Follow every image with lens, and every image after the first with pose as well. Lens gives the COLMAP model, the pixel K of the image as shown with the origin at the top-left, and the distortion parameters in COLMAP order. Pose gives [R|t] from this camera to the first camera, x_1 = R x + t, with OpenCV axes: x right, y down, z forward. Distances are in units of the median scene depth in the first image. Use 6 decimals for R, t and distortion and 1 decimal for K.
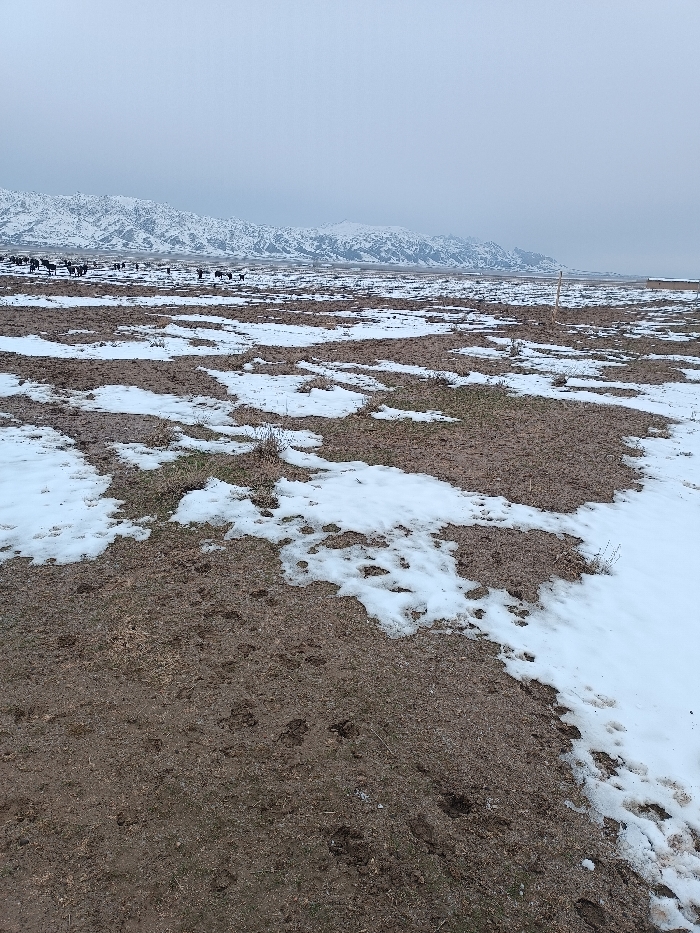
lens RADIAL K [[677.6, 0, 356.6], [0, 677.6, 469.0], [0, 0, 1]] dist [0.061854, -0.043203]
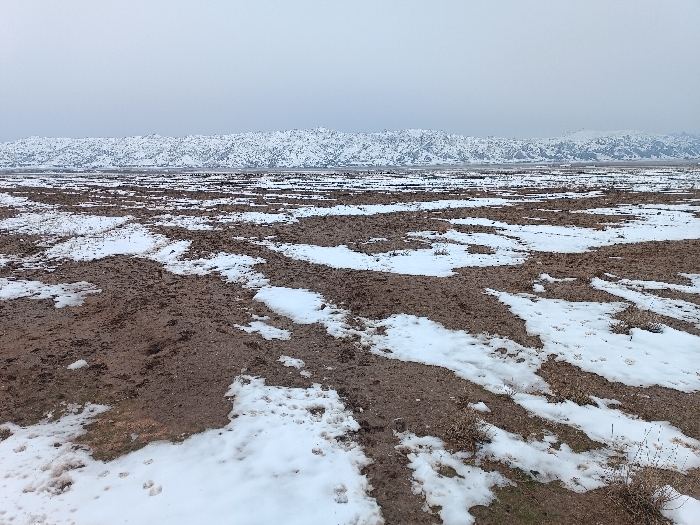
lens RADIAL K [[508.4, 0, 355.0], [0, 508.4, 259.5], [0, 0, 1]] dist [0.061854, -0.043203]
pose [[0.910303, 0.013818, -0.413713, -0.091145], [-0.062870, 0.992463, -0.105186, -0.091652], [0.409141, 0.121761, 0.904311, 0.230227]]
